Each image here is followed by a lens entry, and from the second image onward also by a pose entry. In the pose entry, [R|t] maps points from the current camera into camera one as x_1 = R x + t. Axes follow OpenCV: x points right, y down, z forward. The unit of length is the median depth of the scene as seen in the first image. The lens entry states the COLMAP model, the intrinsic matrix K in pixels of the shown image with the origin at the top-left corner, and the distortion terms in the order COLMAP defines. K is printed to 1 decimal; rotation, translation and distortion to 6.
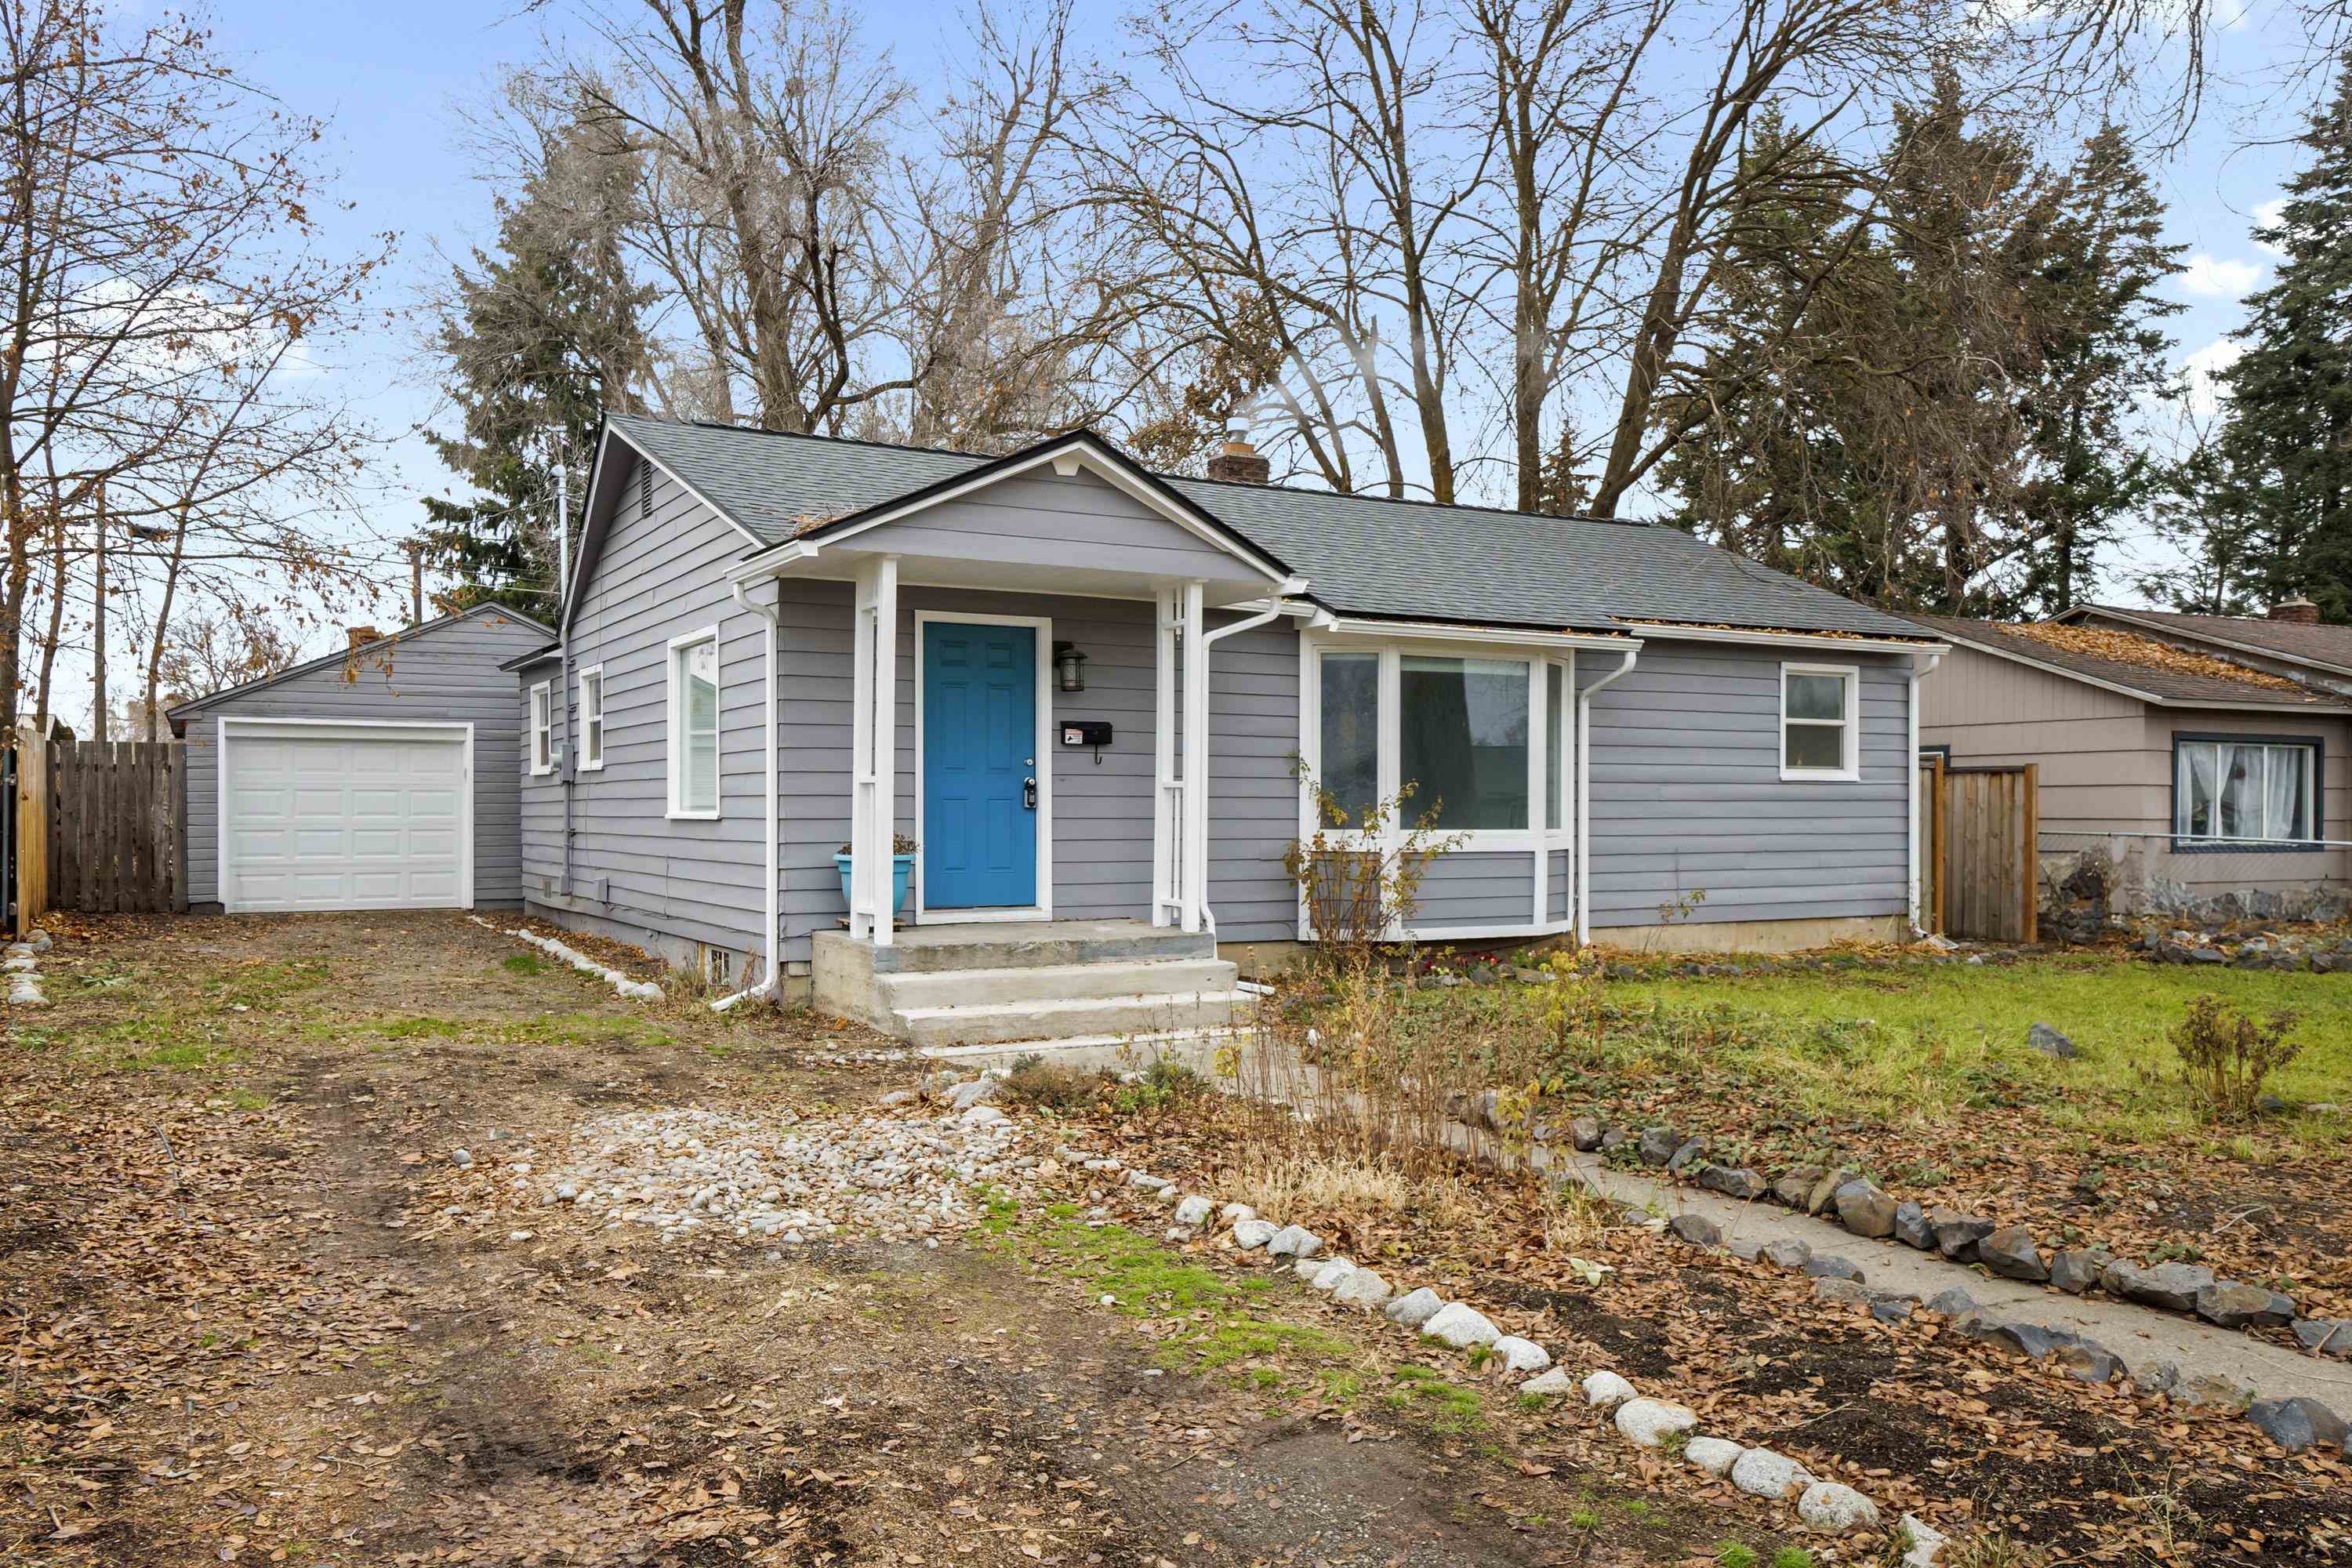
lens RADIAL K [[1705.9, 0, 1169.9], [0, 1705.9, 798.3], [0, 0, 1]] dist [0.043441, 0.007214]
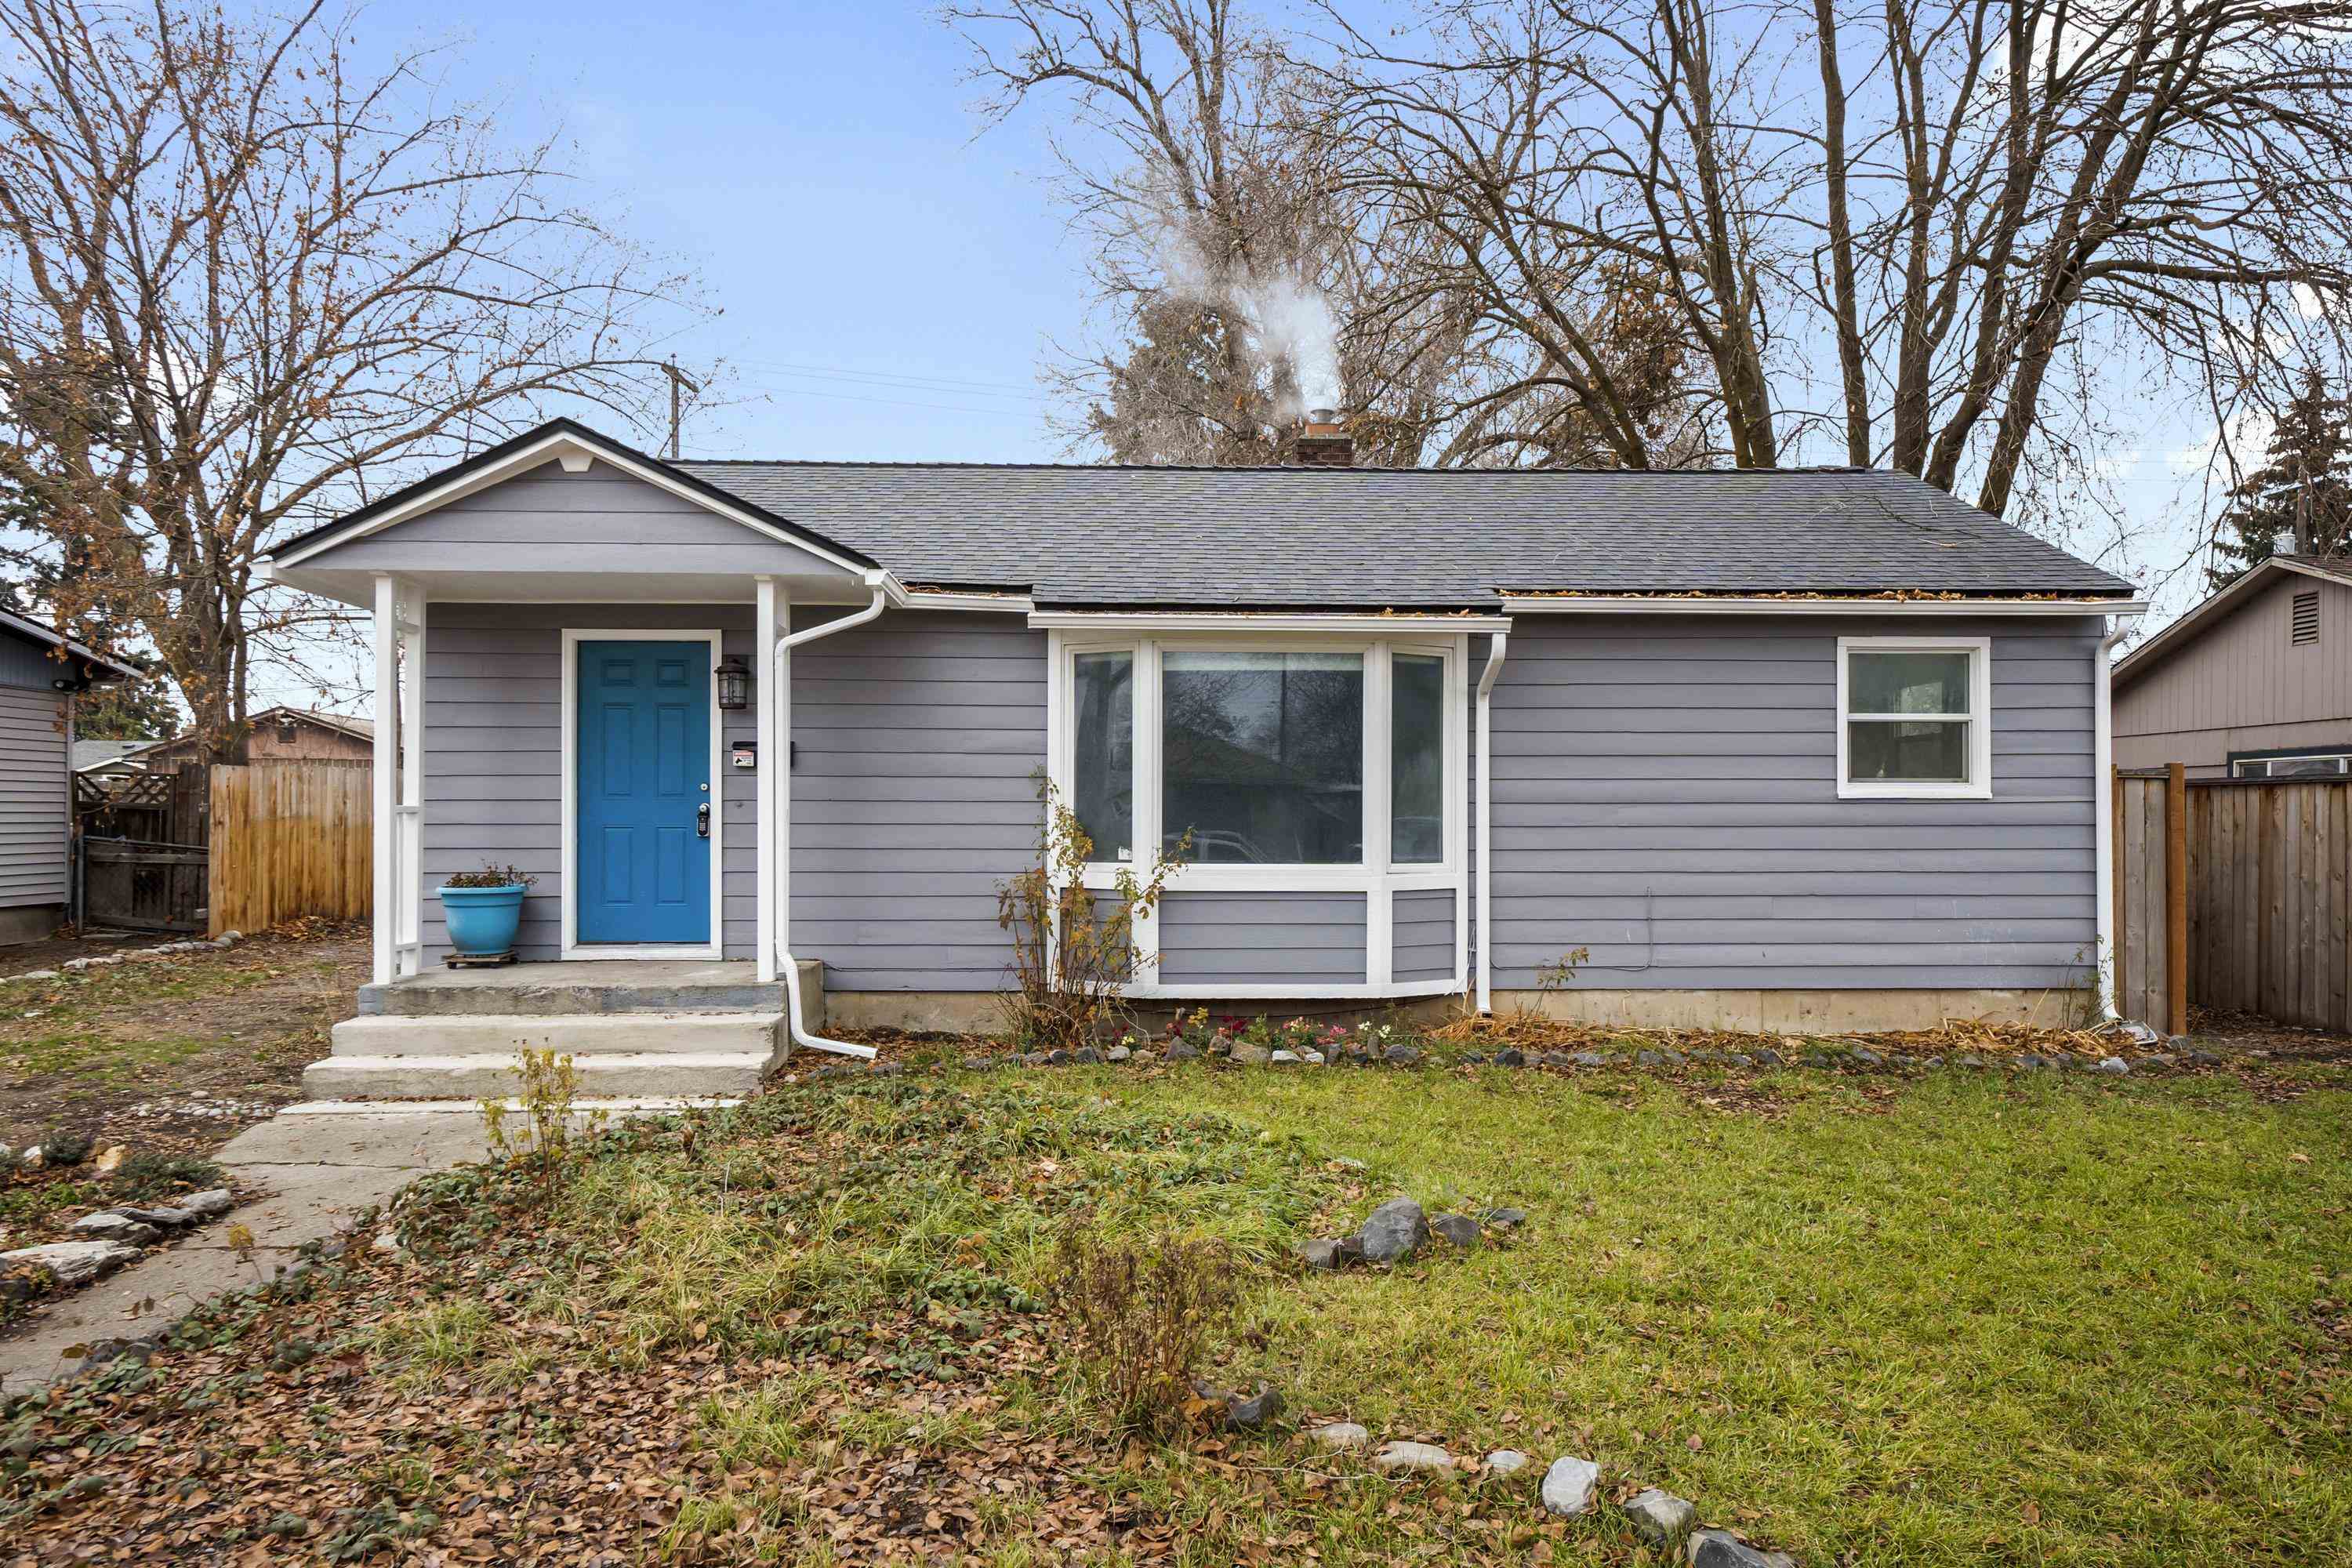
lens RADIAL K [[1587.4, 0, 1195.4], [0, 1587.4, 780.3], [0, 0, 1]] dist [0.026454, 0.000247]
pose [[0.894823, -0.011298, -0.446278, 0.401427], [0.002634, 0.999796, -0.020028, -0.005088], [0.446414, 0.016746, 0.894670, 0.260433]]
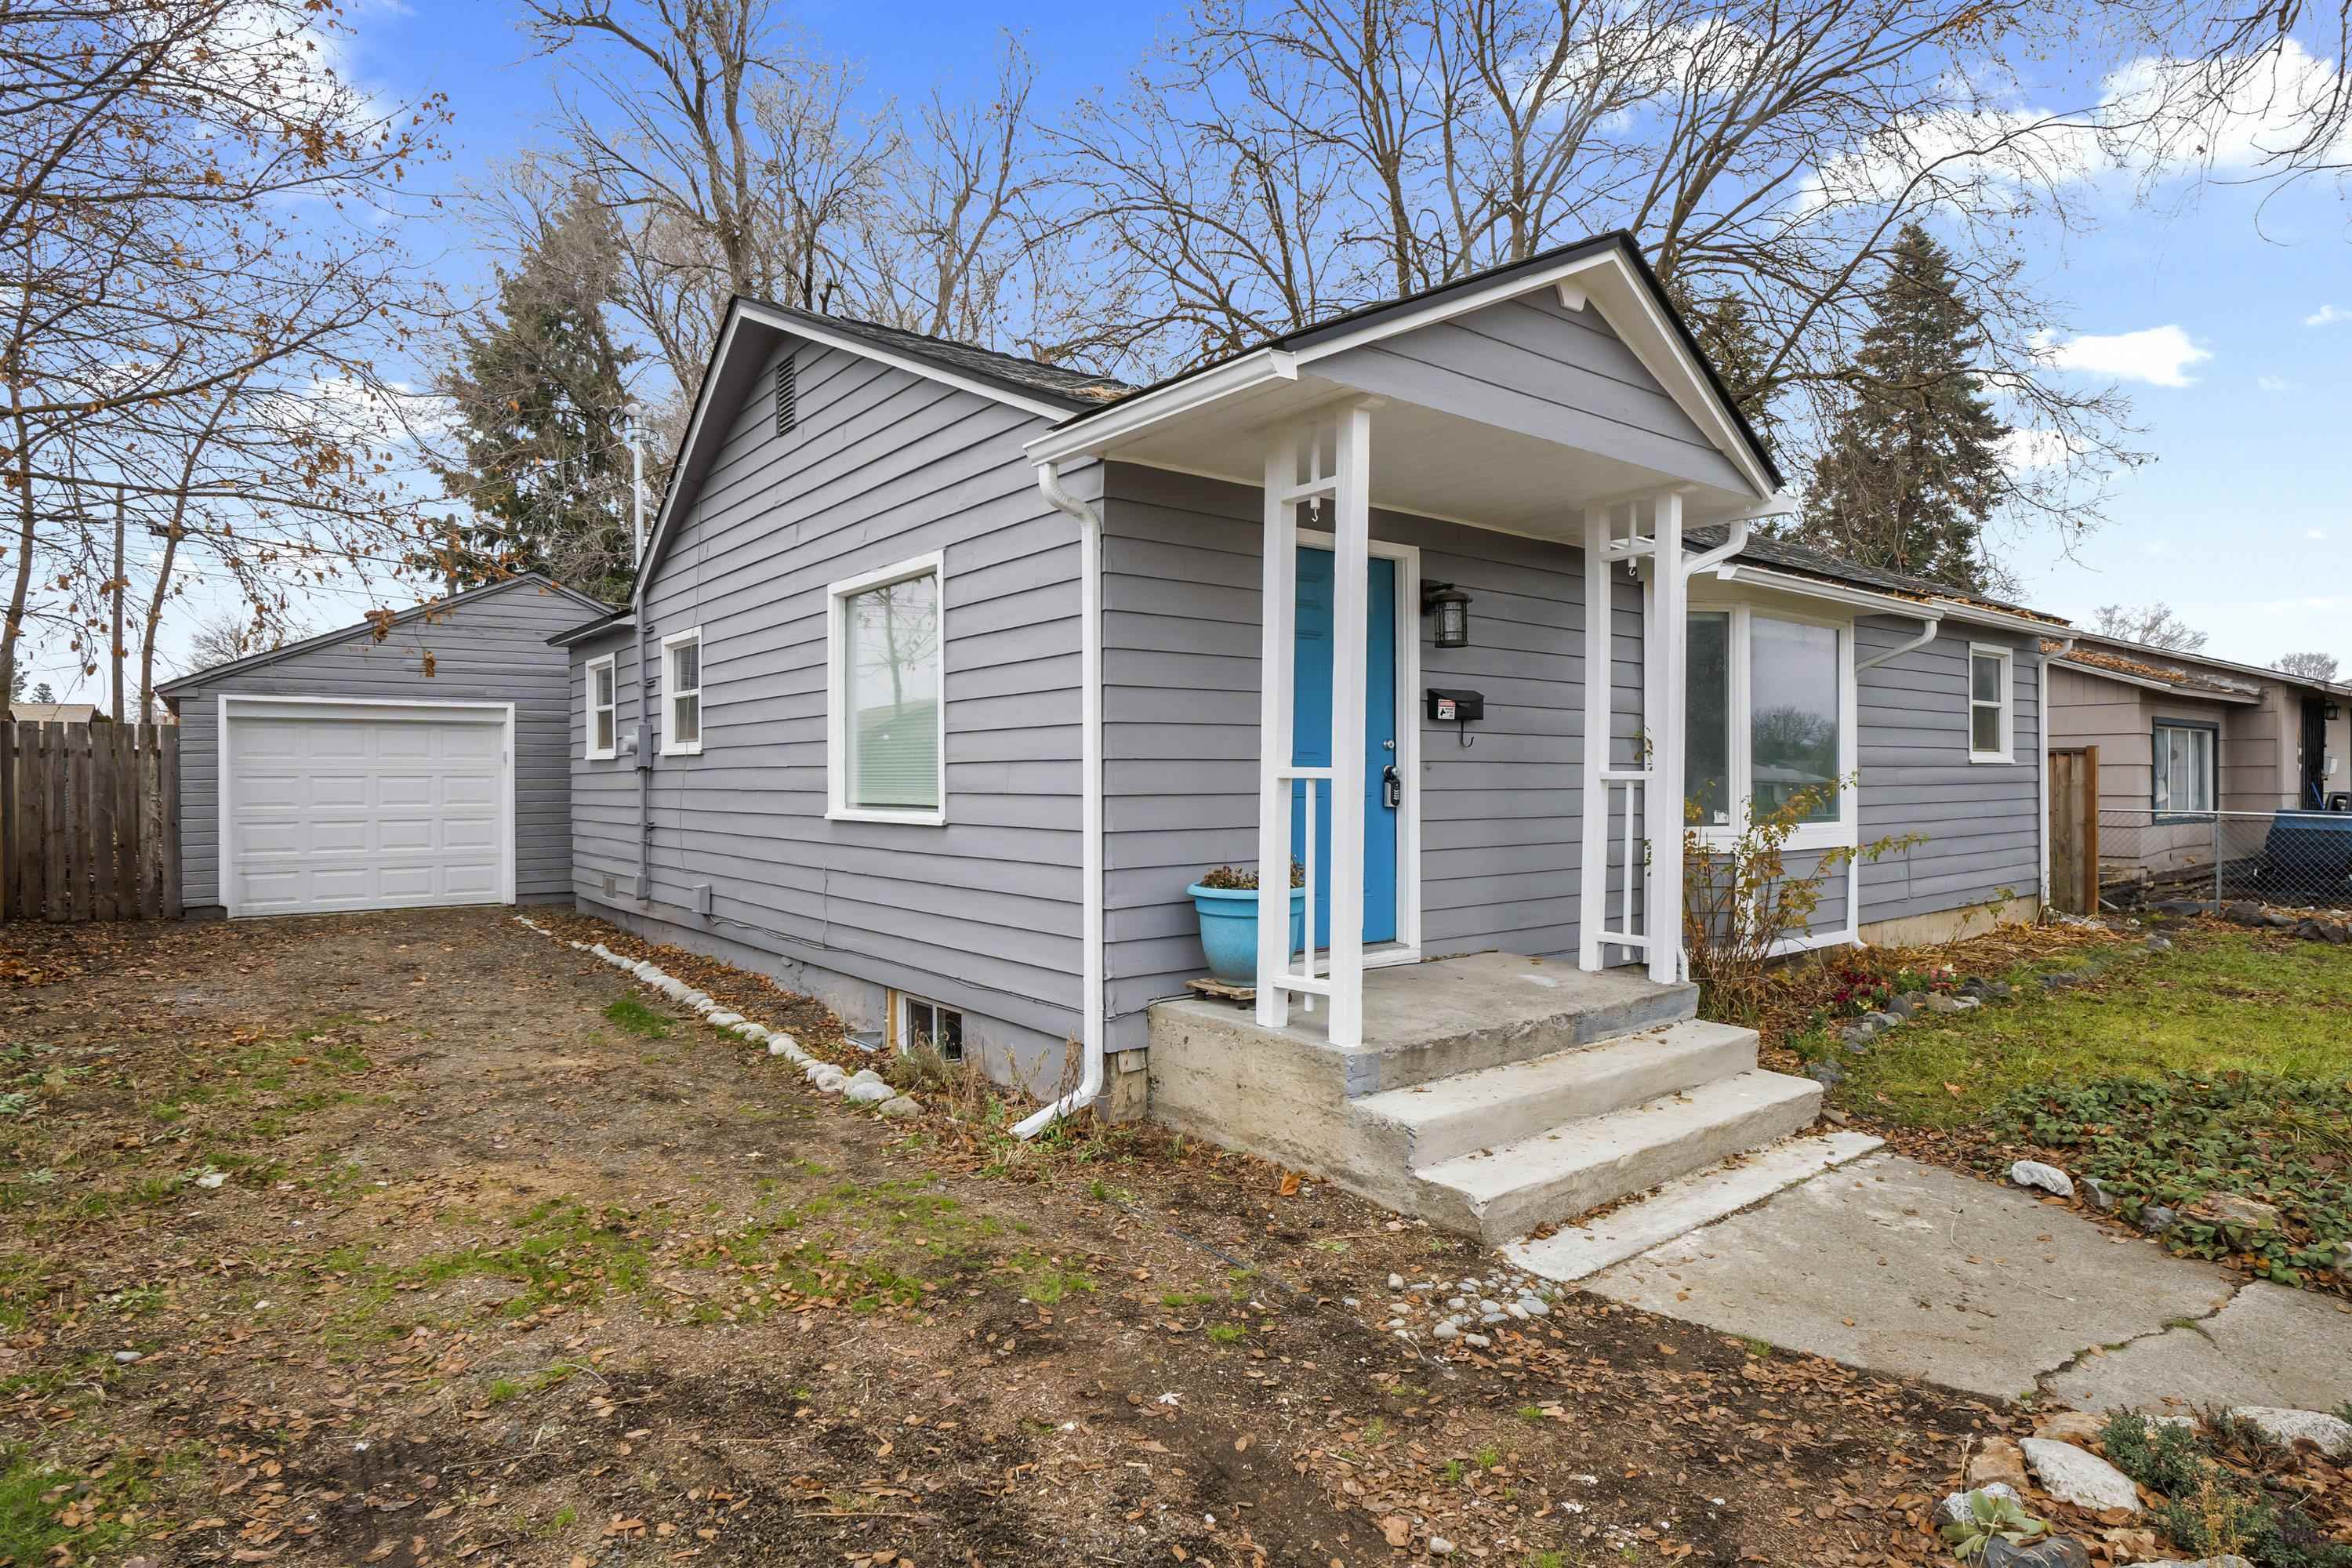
lens RADIAL K [[1230.4, 0, 1178.6], [0, 1230.4, 771.9], [0, 0, 1]] dist [-0.018781, 0.004073]
pose [[0.989052, -0.003917, 0.147517, -0.185402], [0.003753, 0.999992, 0.001395, -0.007907], [-0.147521, -0.000826, 0.989059, 0.368099]]
